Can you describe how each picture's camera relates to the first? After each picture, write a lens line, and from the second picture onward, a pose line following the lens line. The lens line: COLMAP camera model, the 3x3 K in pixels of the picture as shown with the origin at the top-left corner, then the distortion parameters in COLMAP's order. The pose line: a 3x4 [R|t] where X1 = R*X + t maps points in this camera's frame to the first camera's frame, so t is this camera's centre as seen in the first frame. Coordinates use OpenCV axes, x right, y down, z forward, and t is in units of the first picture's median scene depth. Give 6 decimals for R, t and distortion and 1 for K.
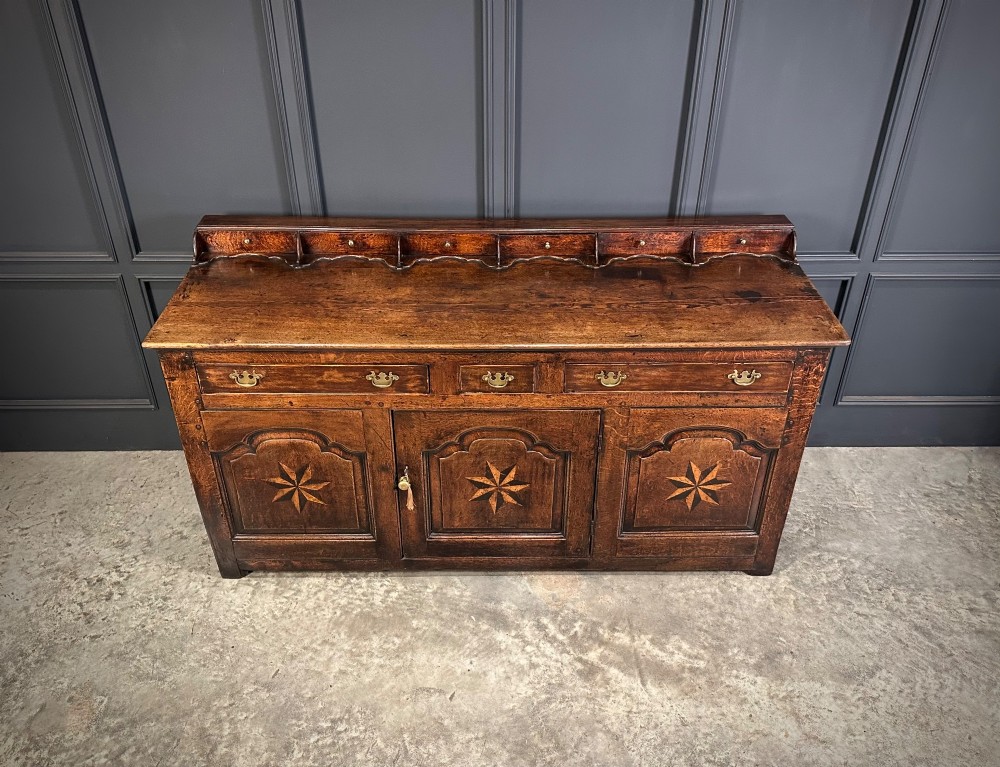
lens RADIAL K [[784.4, 0, 505.7], [0, 784.4, 386.3], [0, 0, 1]] dist [0.206543, -0.407213]
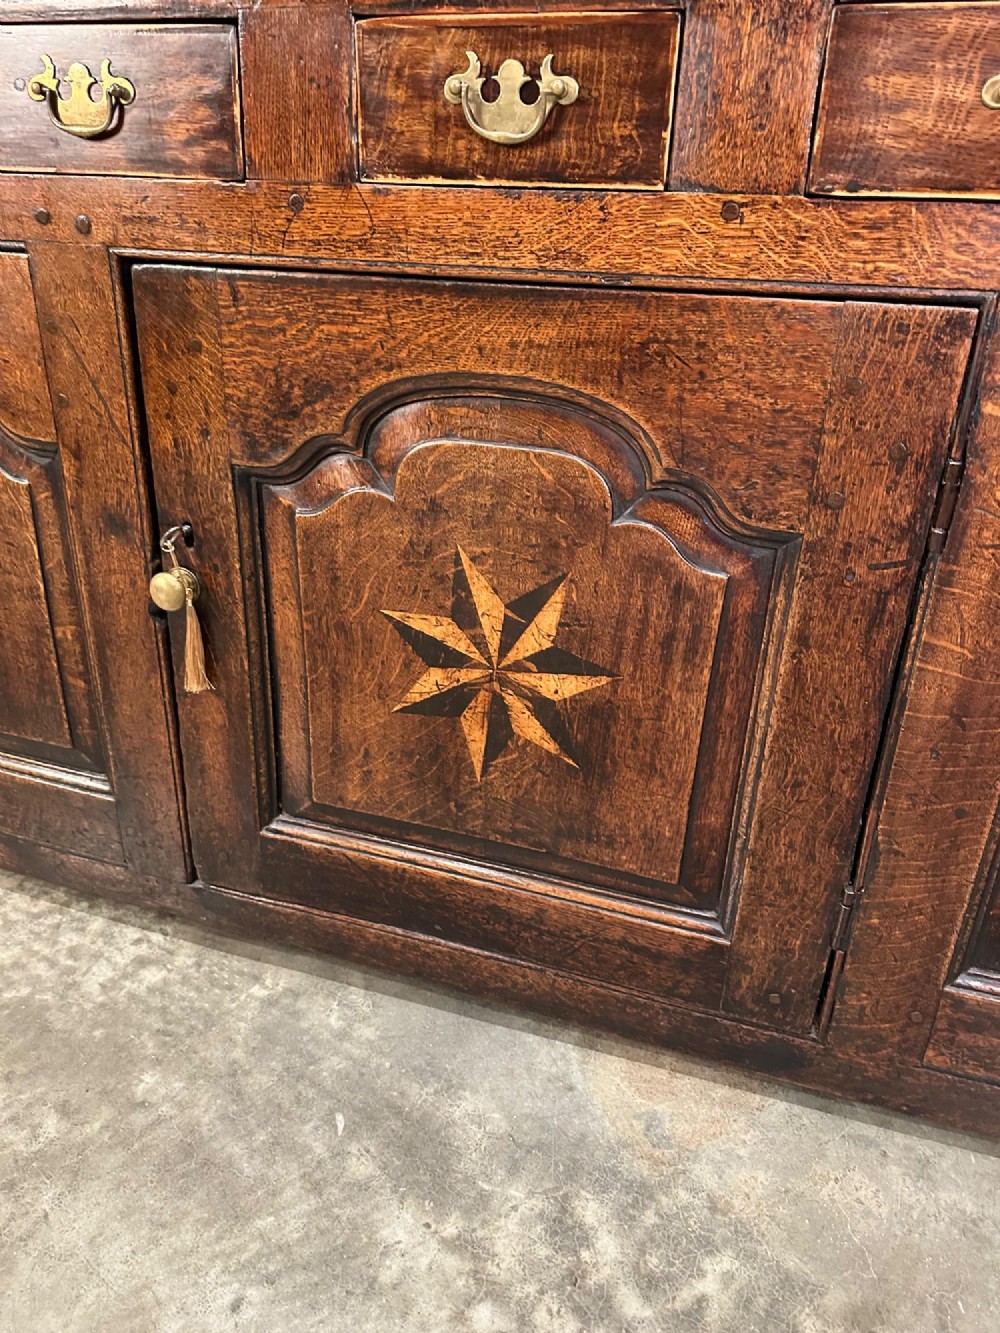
lens RADIAL K [[1015.4, 0, 482.2], [0, 1015.4, 708.6], [0, 0, 1]] dist [0.079570, -0.153169]
pose [[0.940840, 0.171416, -0.292295, 0.090172], [-0.199215, 0.977599, -0.067921, 0.167472], [0.274104, 0.122133, 0.953913, 0.685872]]
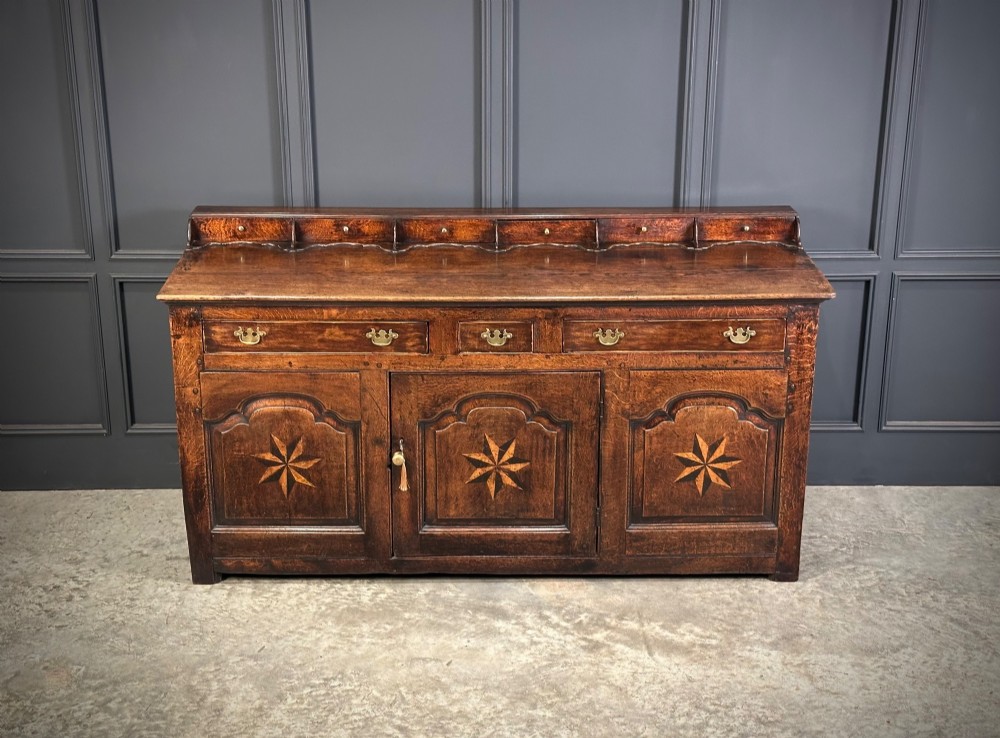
lens RADIAL K [[1372.6, 0, 503.3], [0, 1372.6, 353.6], [0, 0, 1]] dist [0.229843, -0.531270]
pose [[0.999996, -0.002994, -0.000171, -0.000939], [0.002860, 0.969465, -0.245213, 0.409684], [0.000900, 0.245212, 0.969469, -0.648603]]
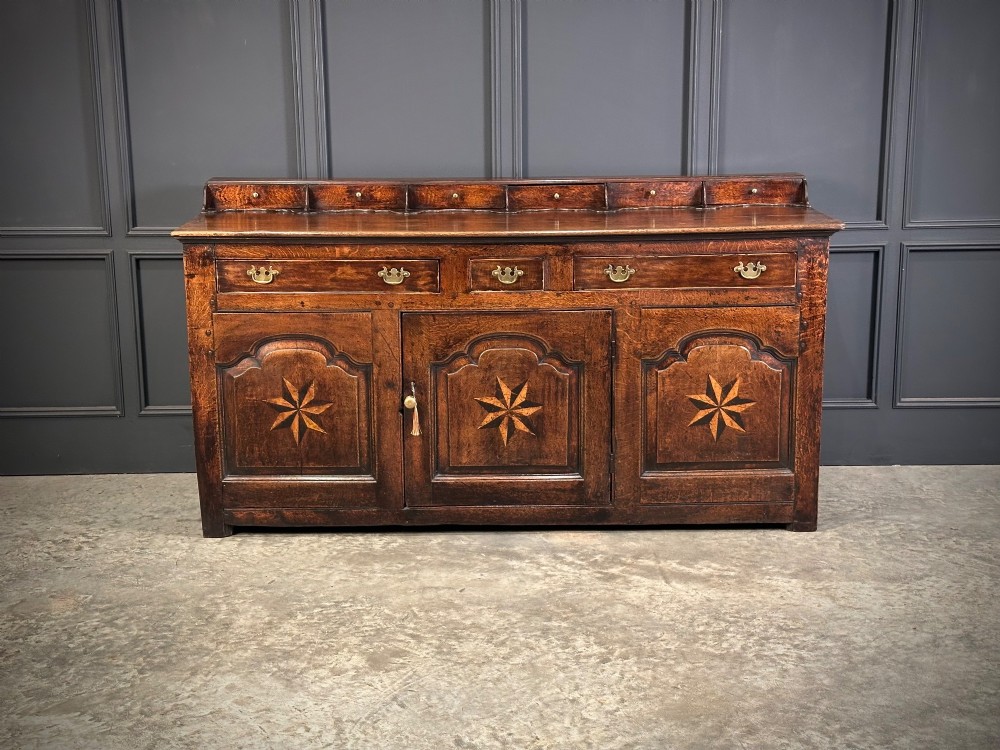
lens RADIAL K [[1351.8, 0, 498.9], [0, 1351.8, 373.1], [0, 0, 1]] dist [0.213496, -0.472734]
pose [[0.999847, -0.012653, -0.012105, -0.001346], [0.007505, 0.934231, -0.356590, 0.675317], [0.015821, 0.356445, 0.934182, -0.538601]]
